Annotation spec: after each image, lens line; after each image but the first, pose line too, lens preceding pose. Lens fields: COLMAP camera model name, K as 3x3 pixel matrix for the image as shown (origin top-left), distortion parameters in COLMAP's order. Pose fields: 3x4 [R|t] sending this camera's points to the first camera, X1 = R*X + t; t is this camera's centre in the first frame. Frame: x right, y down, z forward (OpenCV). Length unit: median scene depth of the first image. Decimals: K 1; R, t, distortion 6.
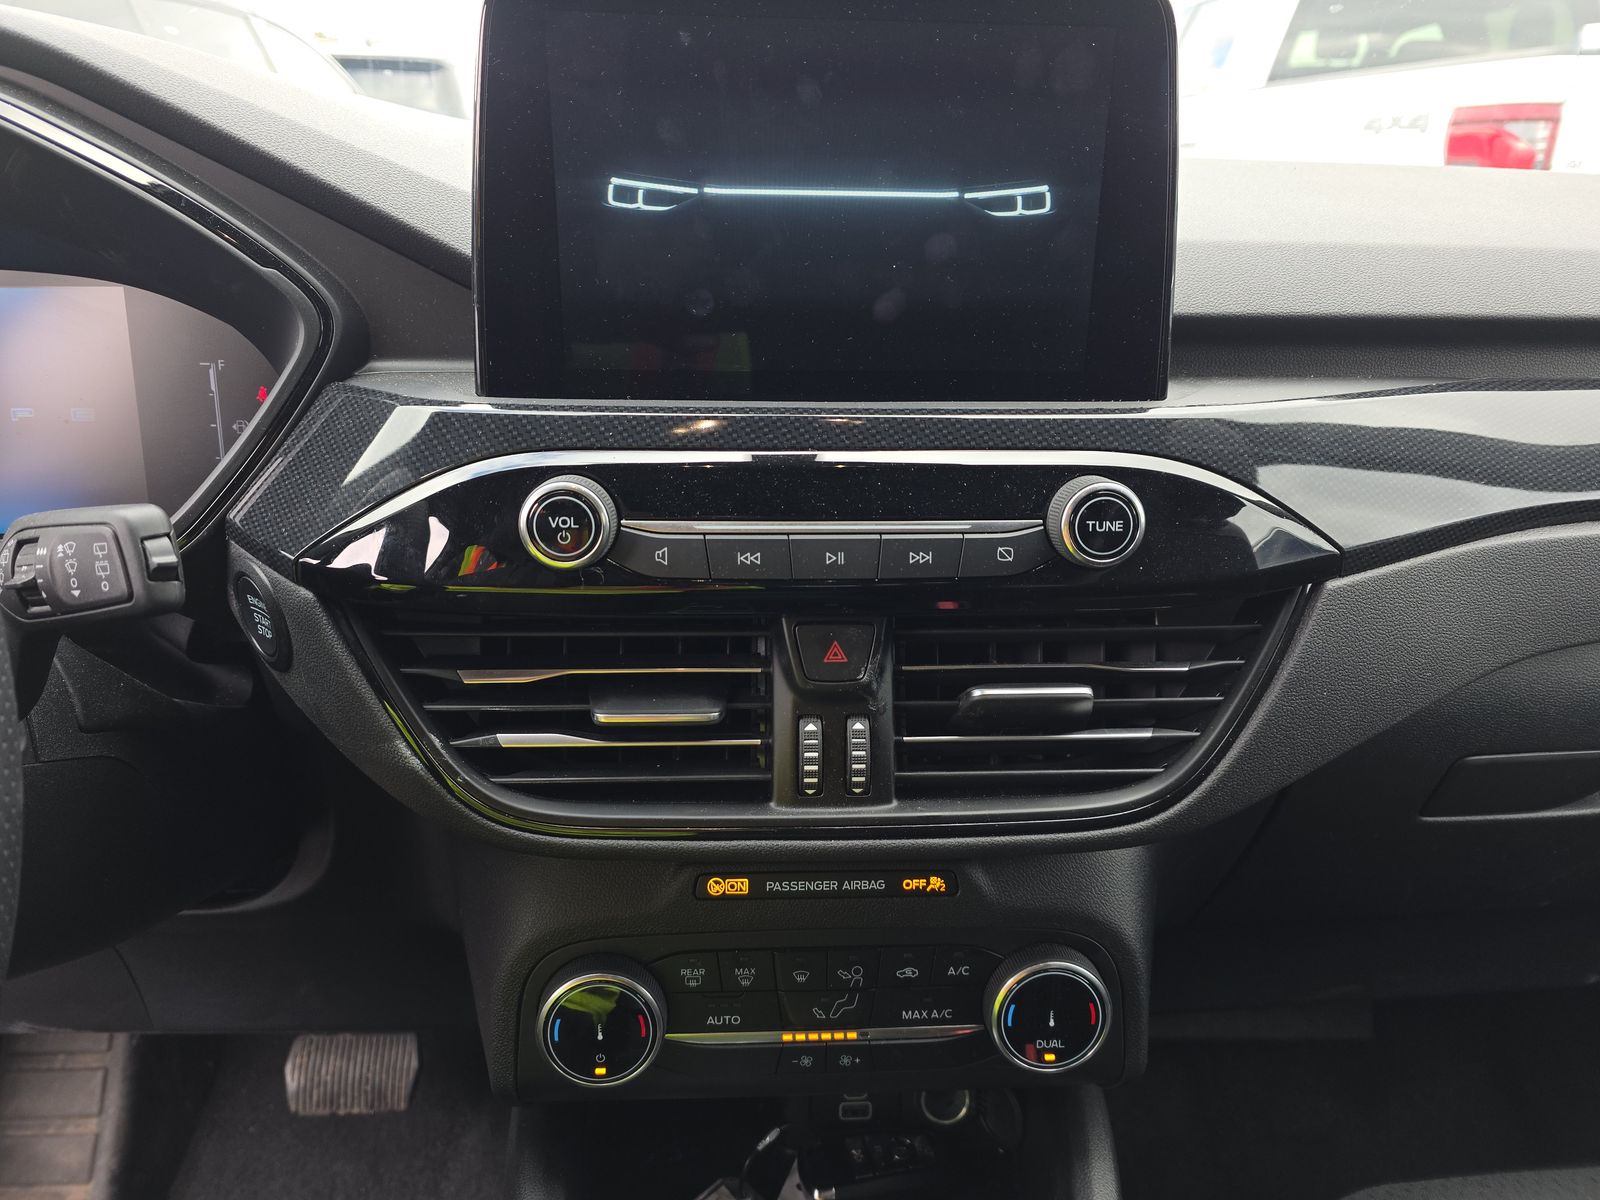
lens RADIAL K [[1091.3, 0, 804.5], [0, 1091.3, 613.1], [0, 0, 1]] dist [0.031989, -0.014216]
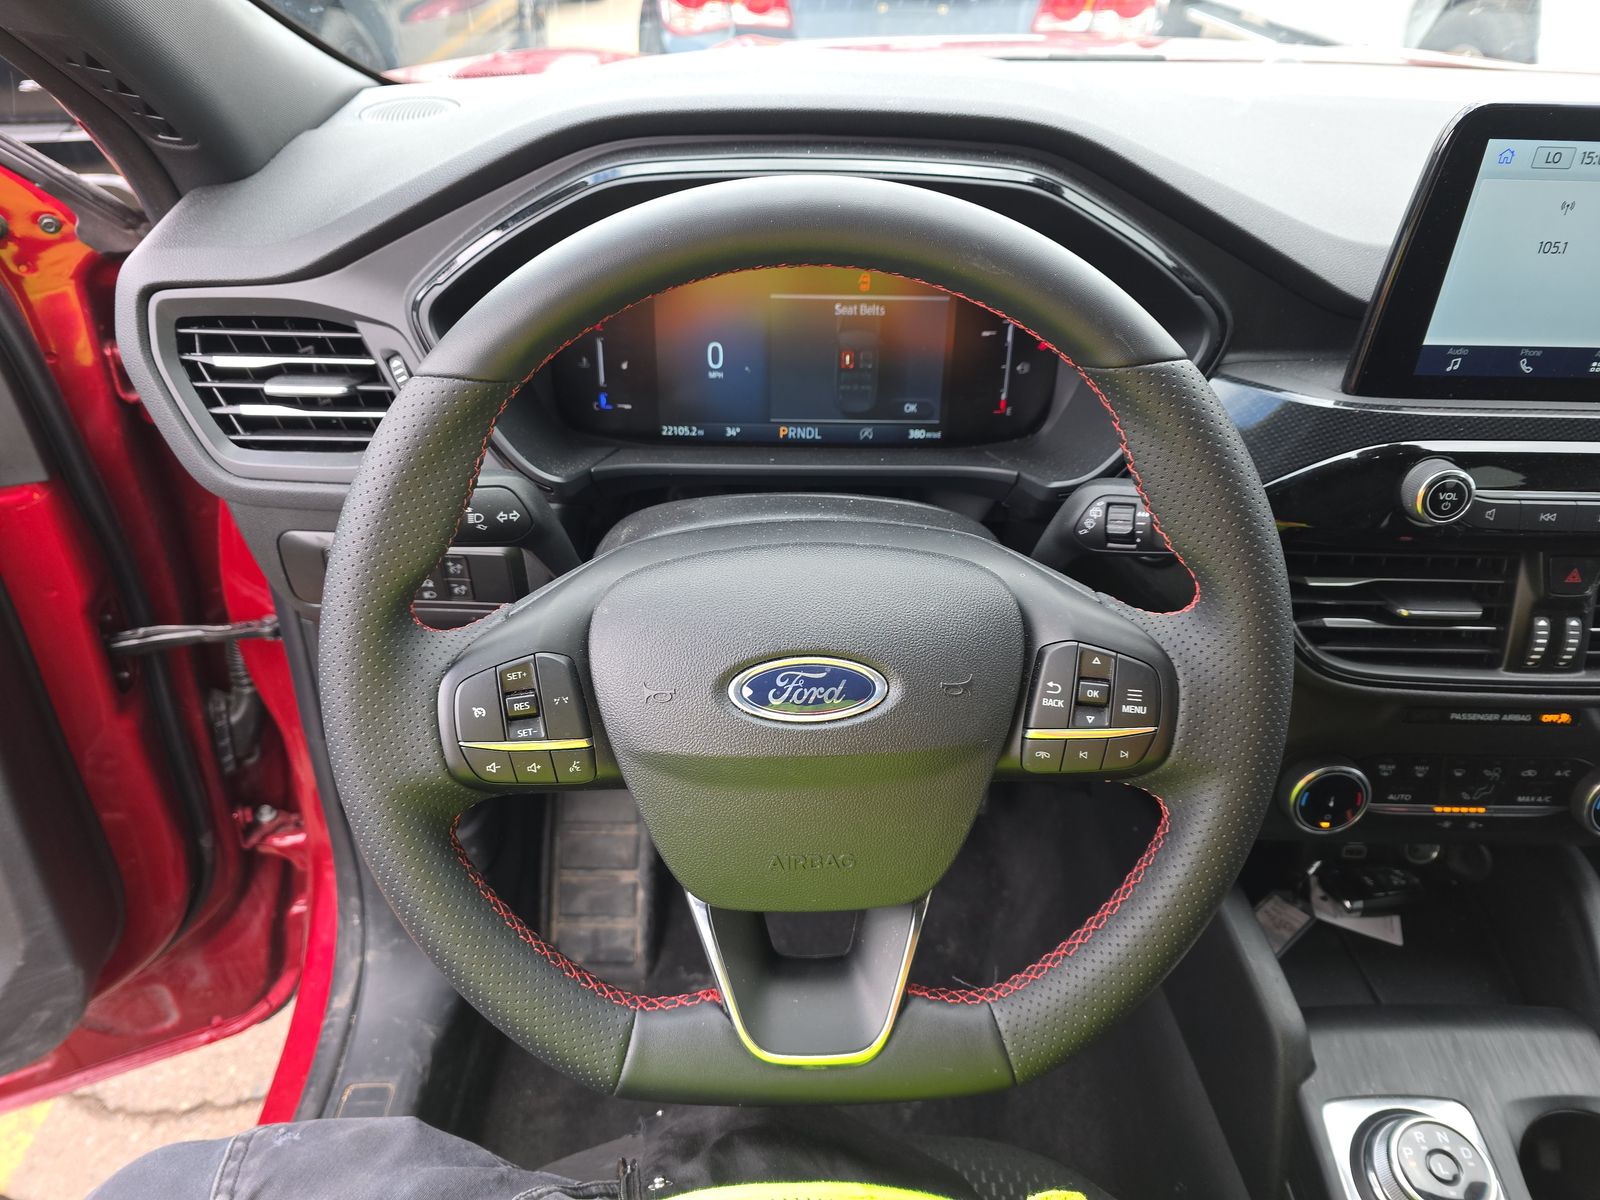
lens RADIAL K [[1091.3, 0, 784.6], [0, 1091.3, 614.8], [0, 0, 1]] dist [0.031989, -0.014216]
pose [[0.998877, 0.035722, -0.031124, -0.905459], [-0.027836, 0.974056, 0.224589, -0.200284], [0.038340, -0.223470, 0.973956, -0.478622]]
